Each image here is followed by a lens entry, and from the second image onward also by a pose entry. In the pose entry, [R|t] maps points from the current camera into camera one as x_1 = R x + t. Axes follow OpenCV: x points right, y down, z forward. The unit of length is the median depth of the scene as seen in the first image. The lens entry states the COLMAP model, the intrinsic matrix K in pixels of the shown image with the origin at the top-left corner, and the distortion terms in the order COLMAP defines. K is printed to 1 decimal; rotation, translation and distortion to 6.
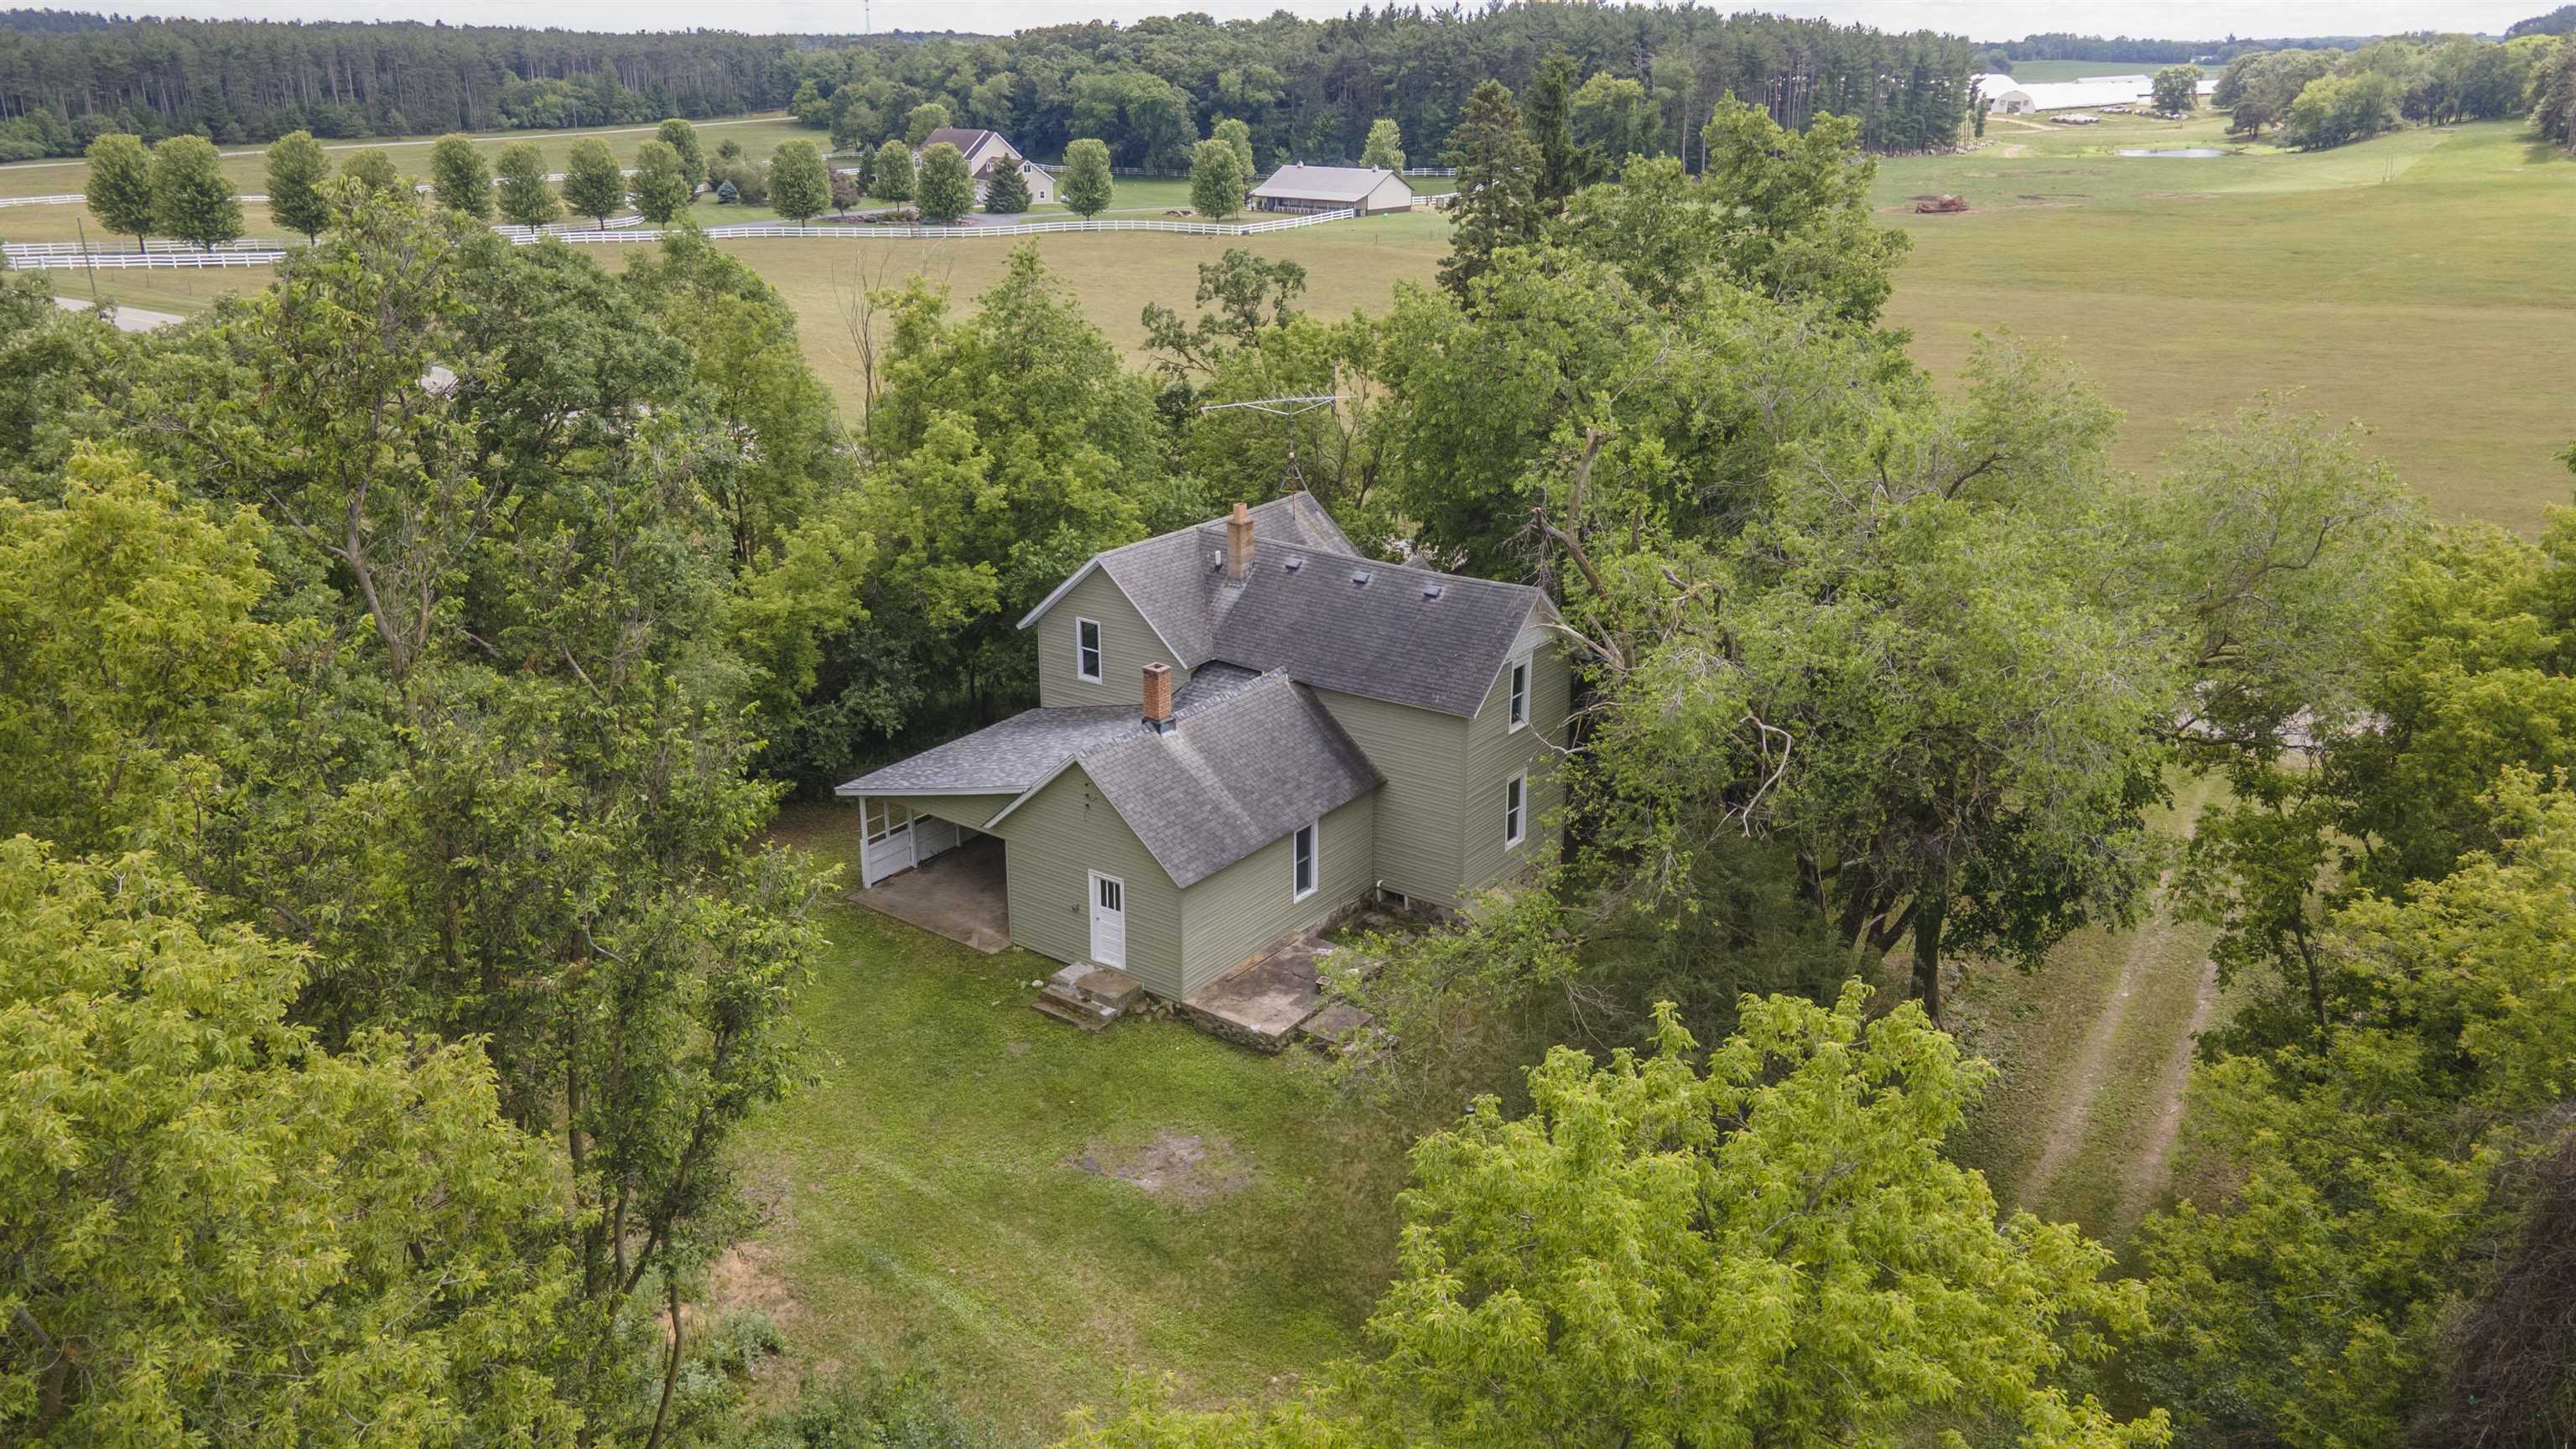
lens RADIAL K [[1833.8, 0, 1288.0], [0, 1833.8, 724.5], [0, 0, 1]] dist [-0.025410, 0.085797]
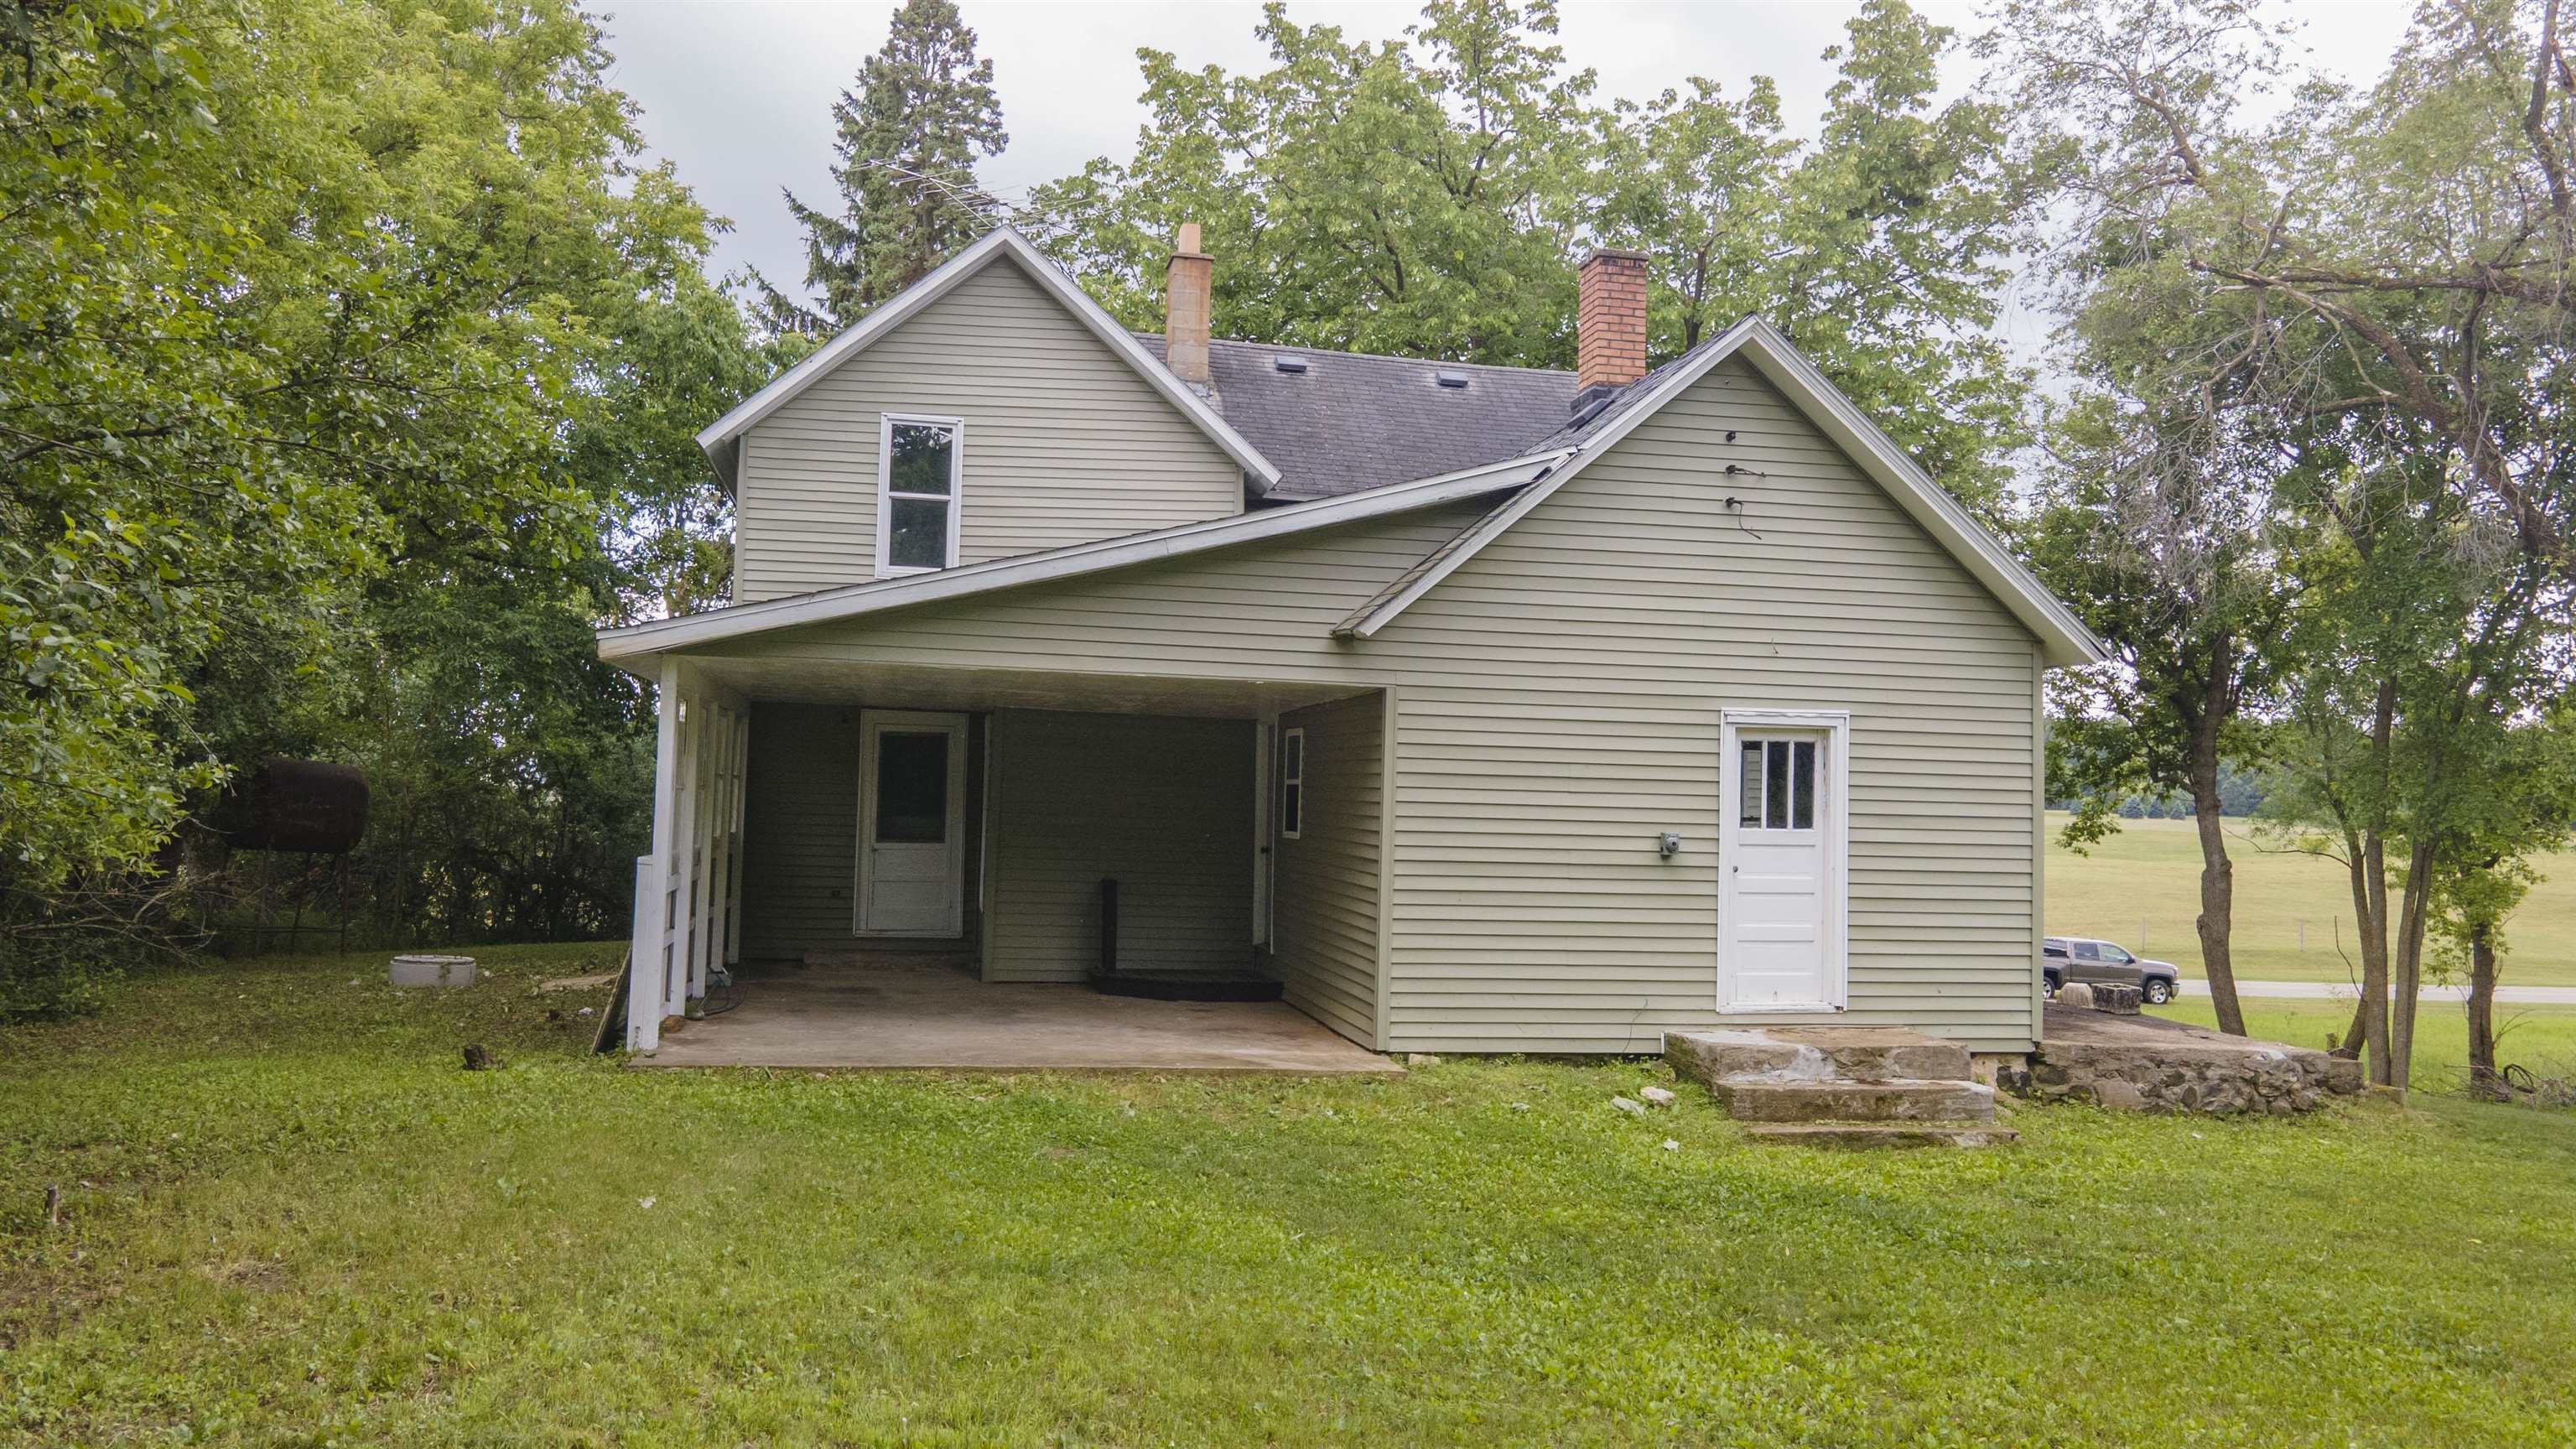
lens RADIAL K [[1833.8, 0, 1288.0], [0, 1833.8, 724.5], [0, 0, 1]] dist [-0.025410, 0.085797]
pose [[0.676203, 0.062954, 0.734021, -0.386716], [0.216492, 0.935372, -0.279662, 0.150421], [-0.704188, 0.348018, 0.618872, 0.811736]]
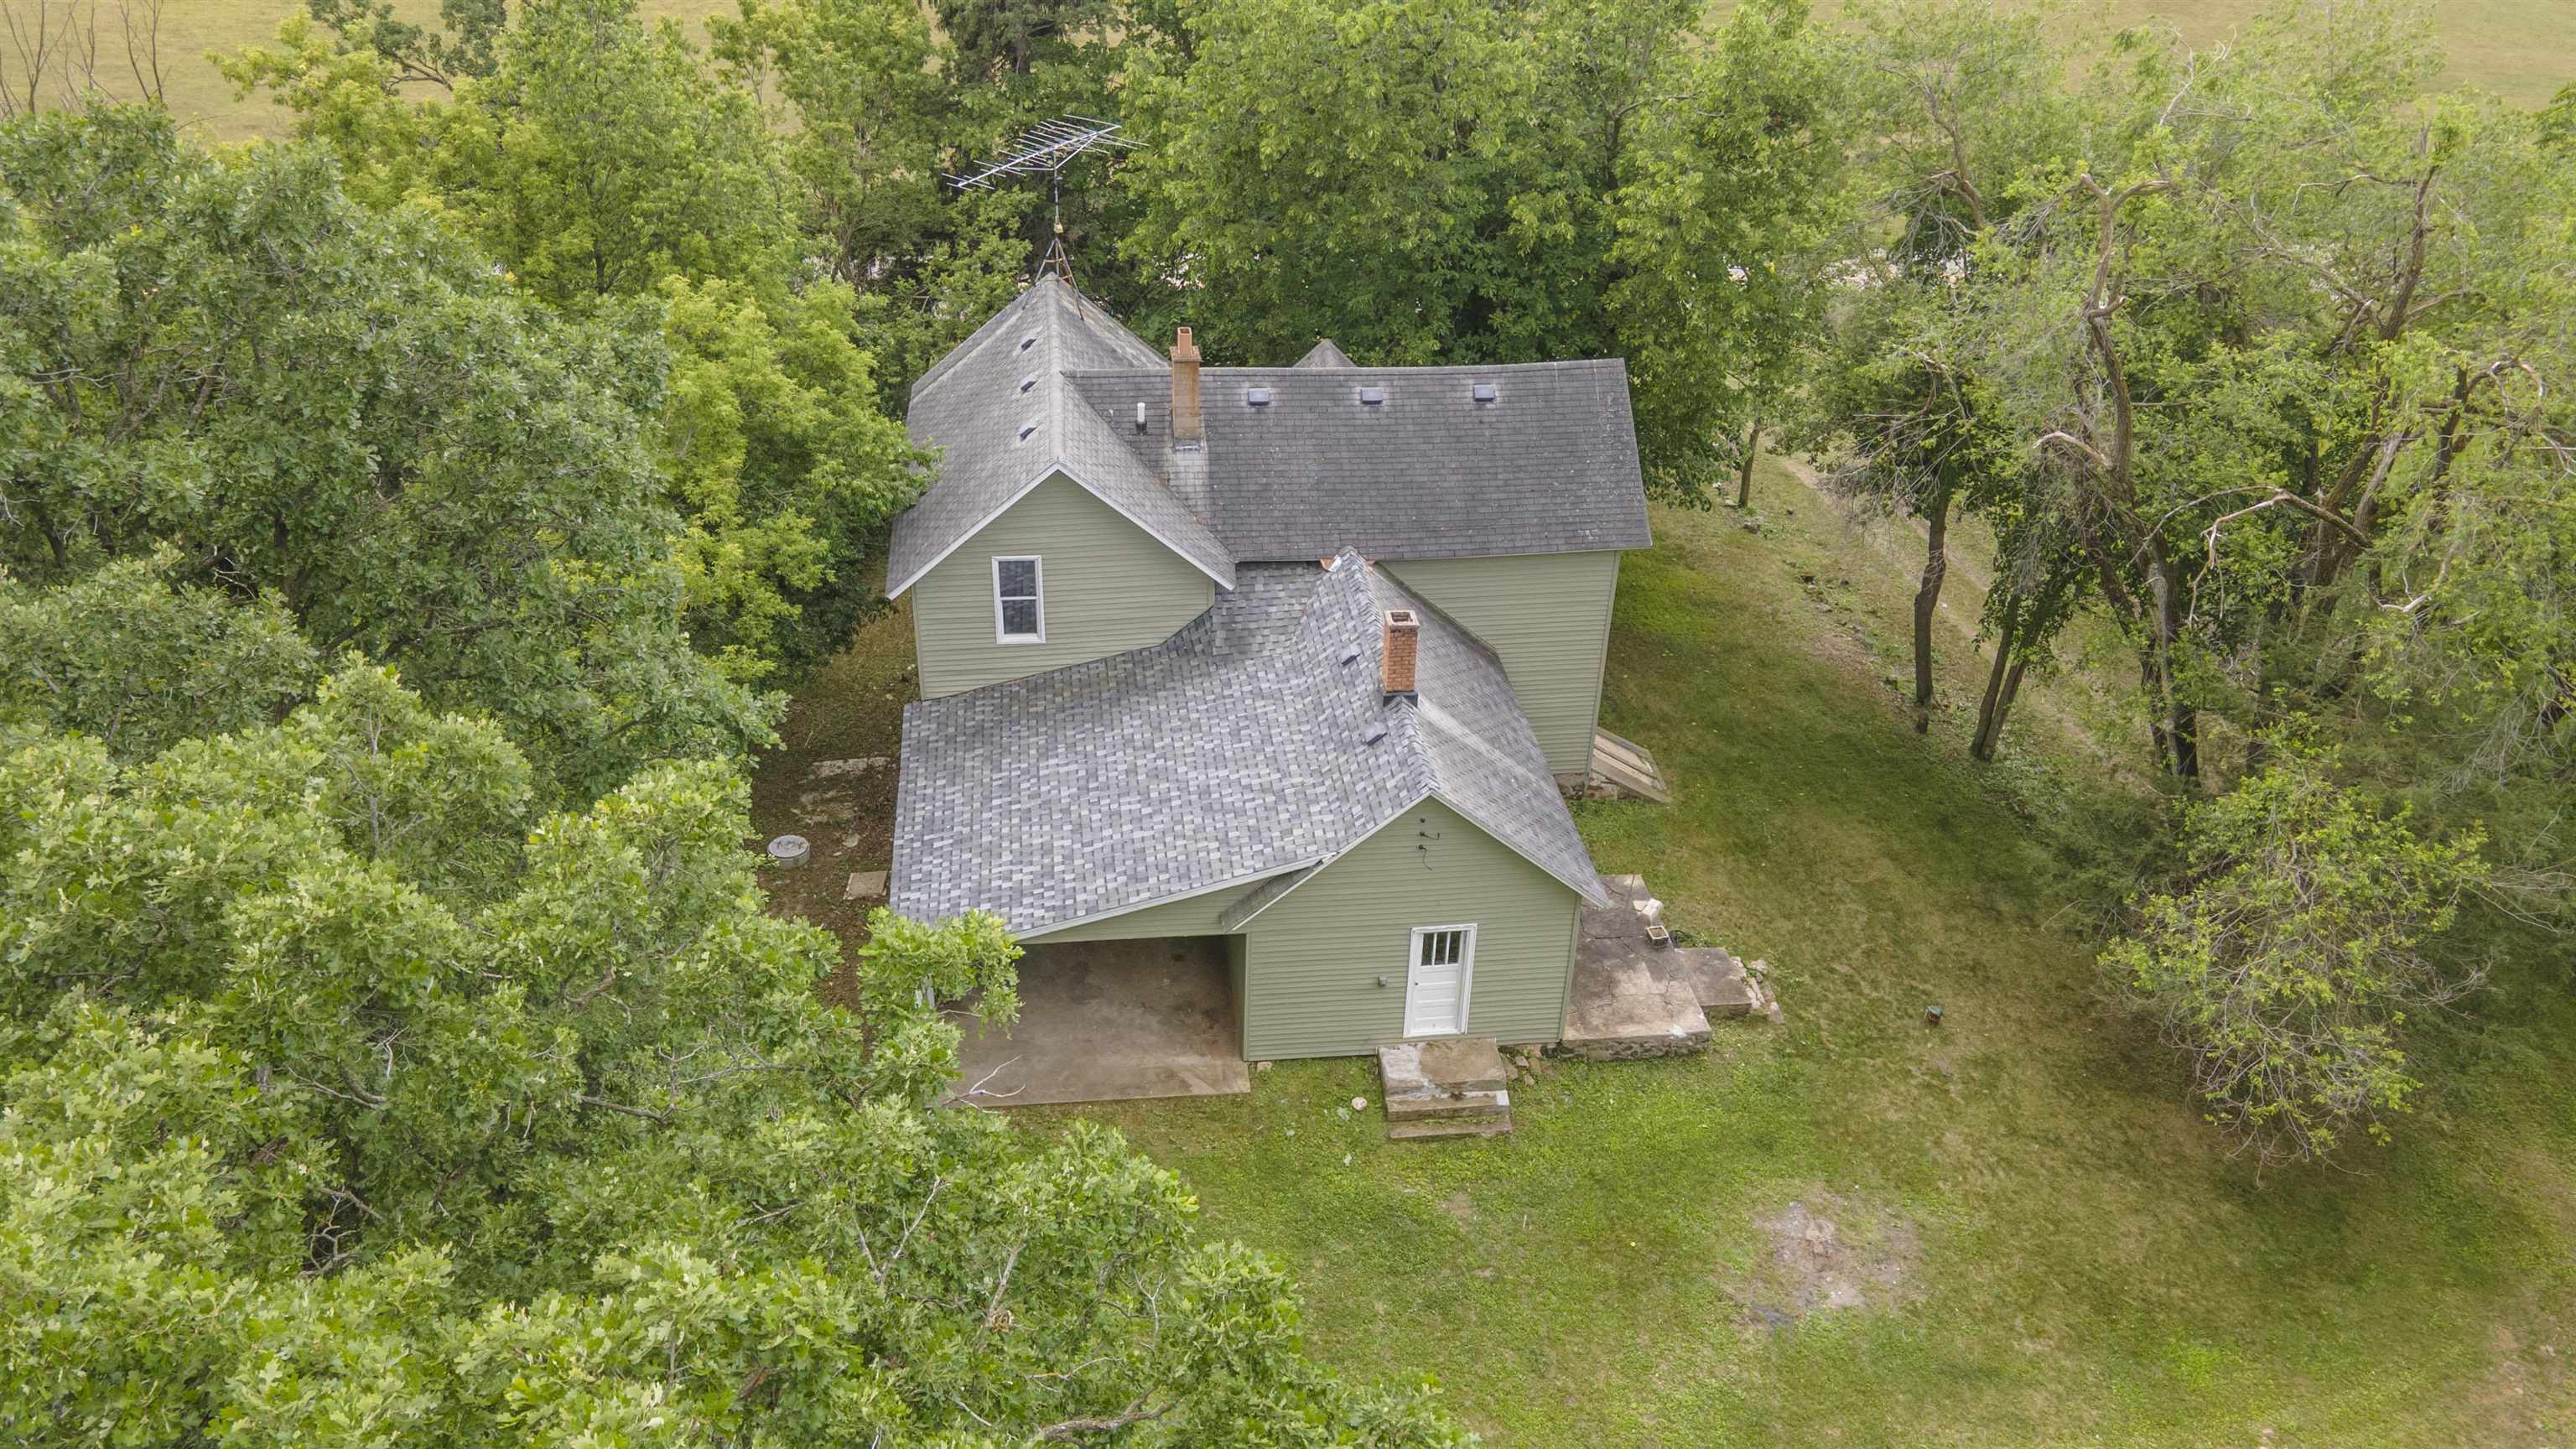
lens RADIAL K [[1833.8, 0, 1288.0], [0, 1833.8, 724.5], [0, 0, 1]] dist [-0.025410, 0.085797]
pose [[0.738288, -0.348195, 0.577660, -0.491025], [0.208584, 0.932328, 0.295393, -0.196281], [-0.641423, -0.097594, 0.760954, 0.488833]]
